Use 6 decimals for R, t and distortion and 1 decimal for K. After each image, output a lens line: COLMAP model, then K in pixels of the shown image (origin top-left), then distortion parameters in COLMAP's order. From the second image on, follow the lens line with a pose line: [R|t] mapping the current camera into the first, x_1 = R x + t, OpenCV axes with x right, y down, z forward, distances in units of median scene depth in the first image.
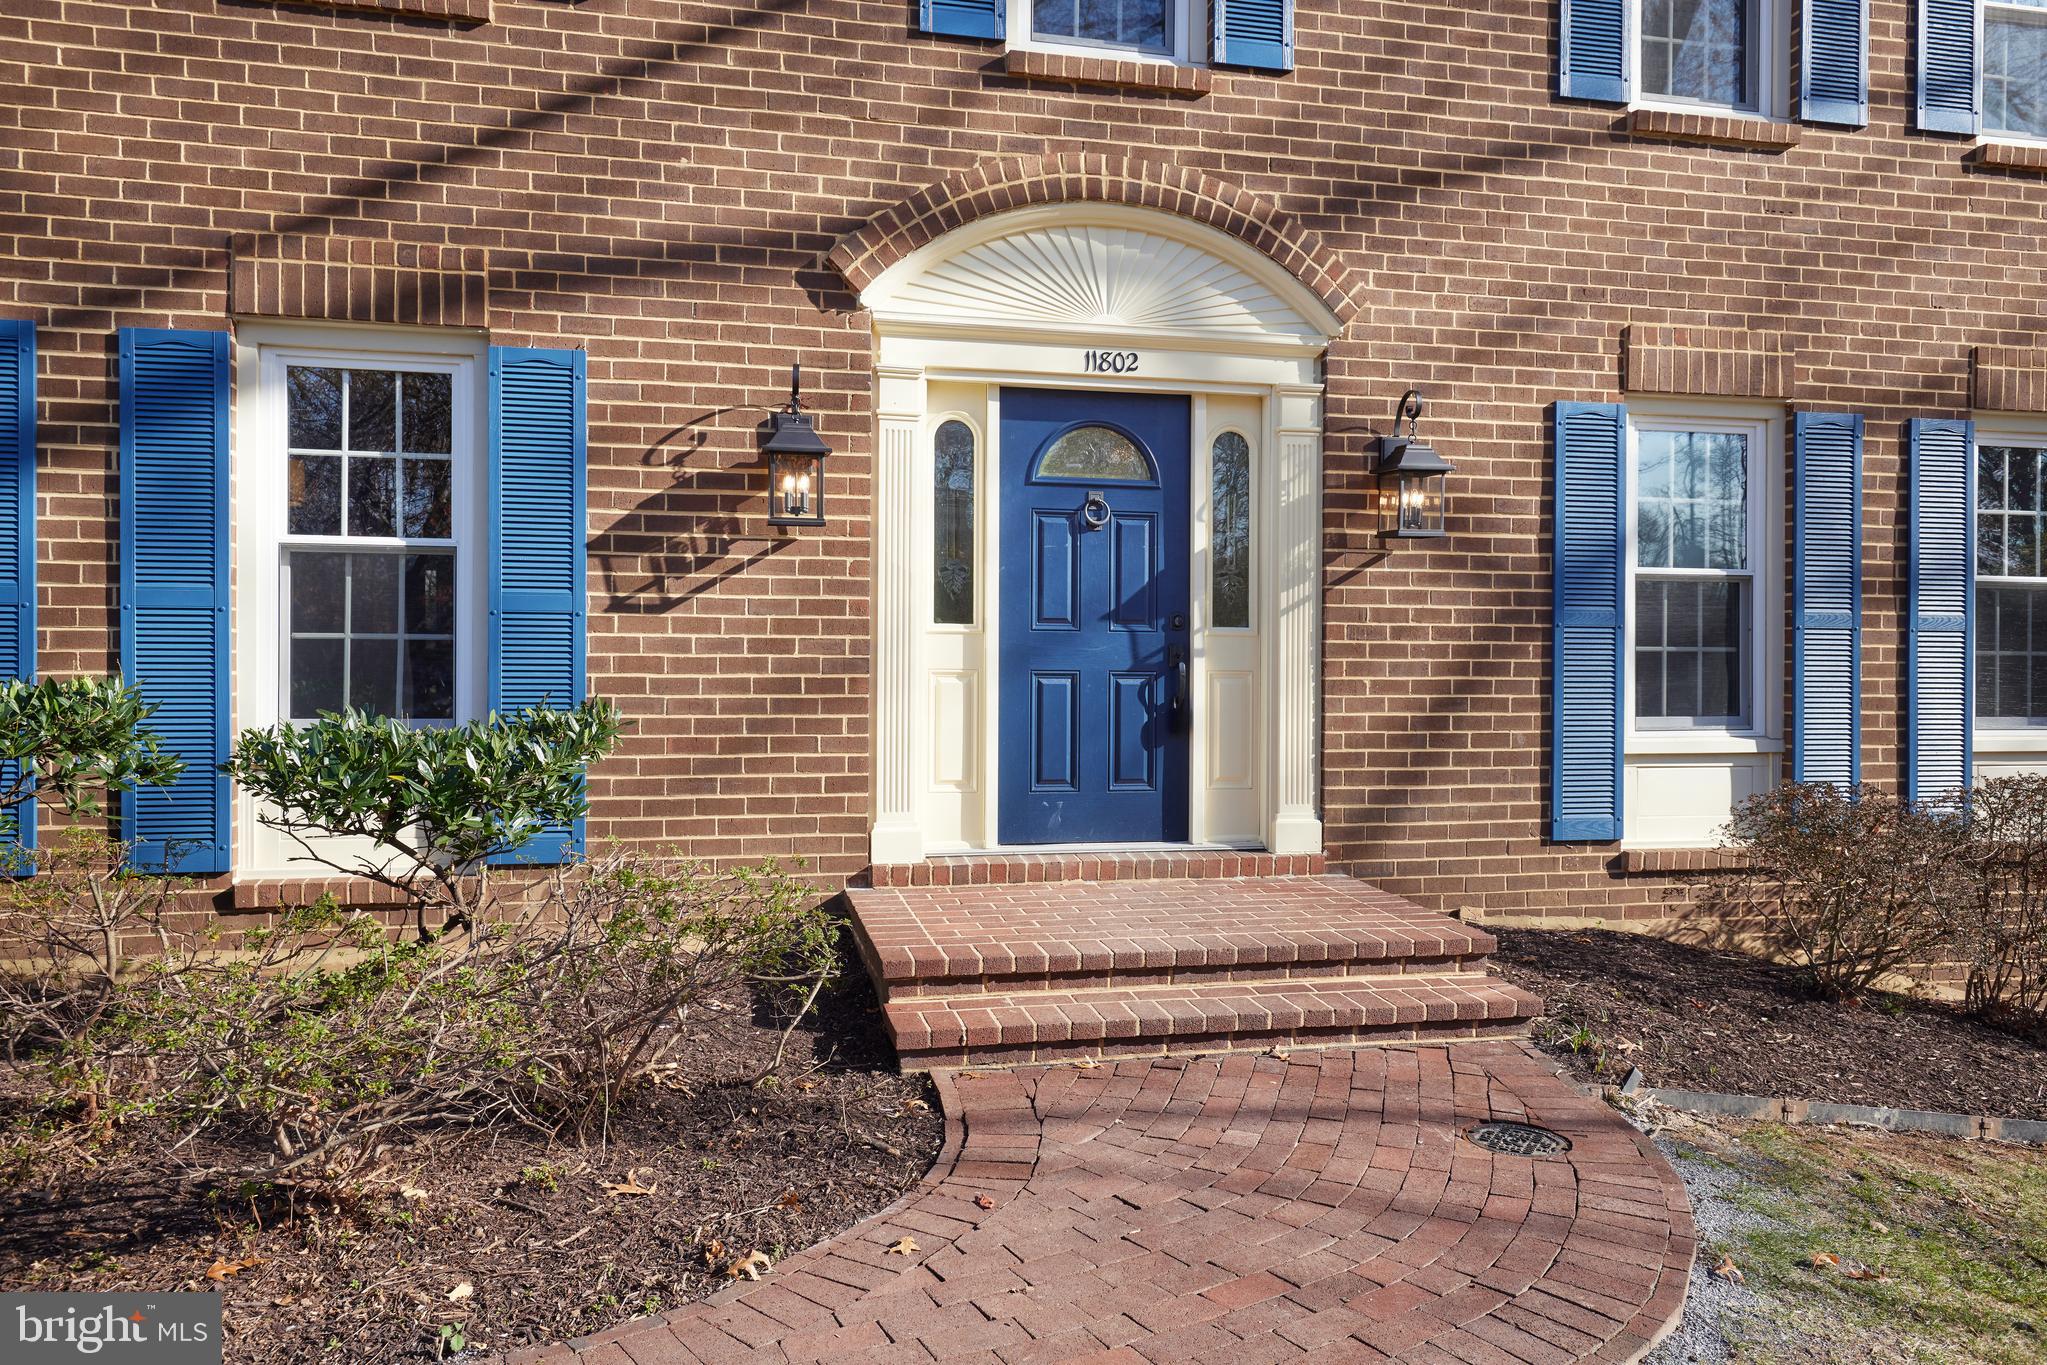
lens RADIAL K [[1463.2, 0, 1025.1], [0, 1463.2, 676.0], [0, 0, 1]] dist [0.010848, 0.001572]
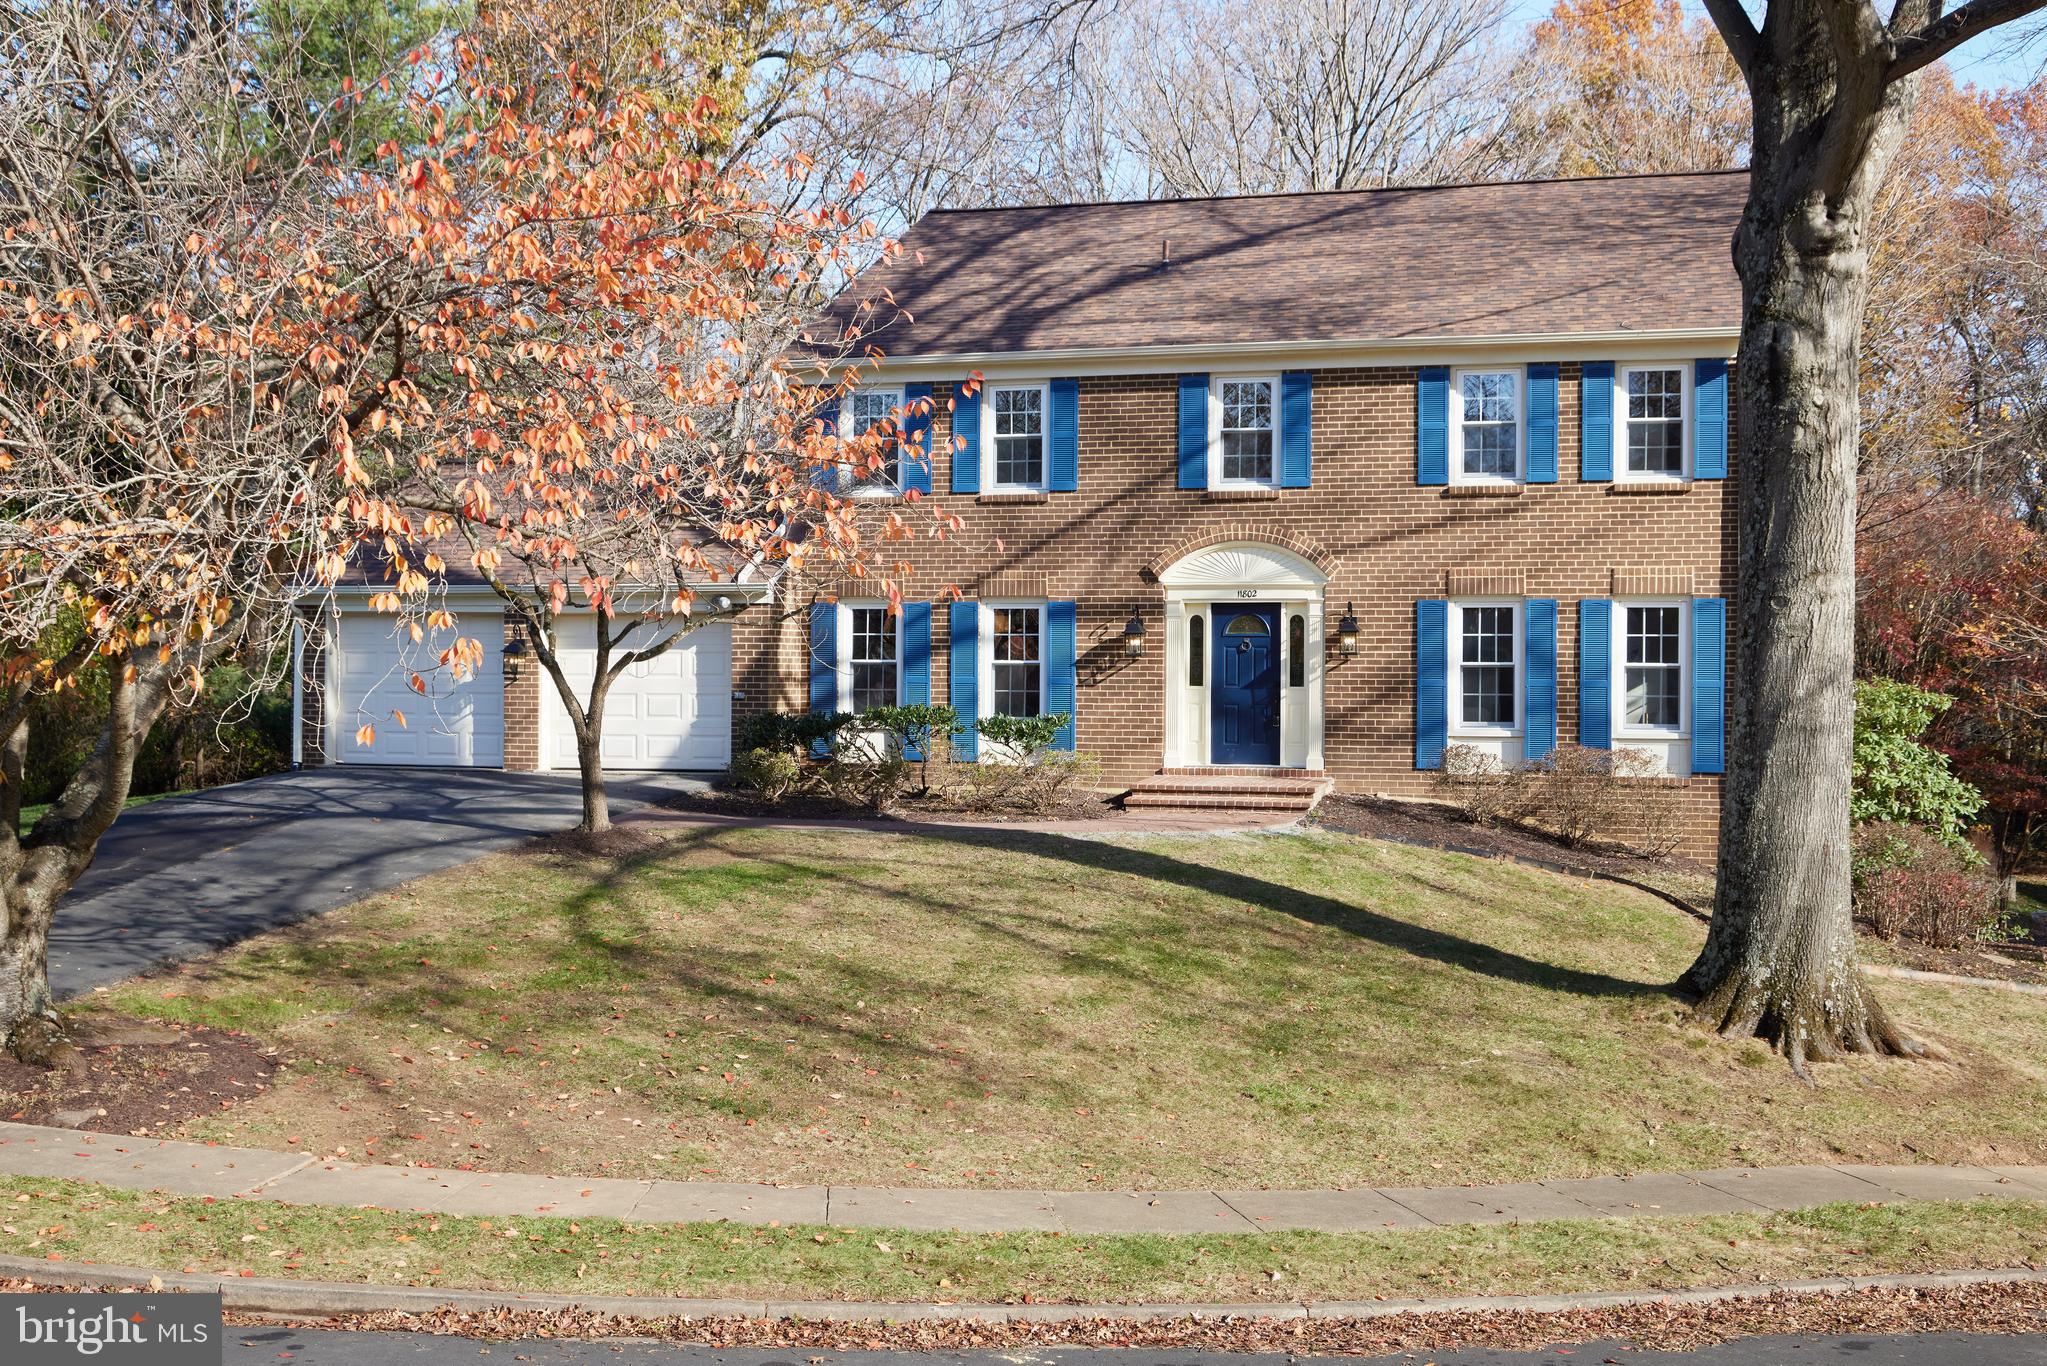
lens RADIAL K [[2661.2, 0, 1023.8], [0, 2661.2, 682.8], [0, 0, 1]] dist [-0.003323, 0.000000]
pose [[0.864562, 0.000871, -0.502526, 2.275239], [-0.002372, 0.999994, -0.002347, -0.029054], [0.502521, 0.003221, 0.864559, -3.673528]]
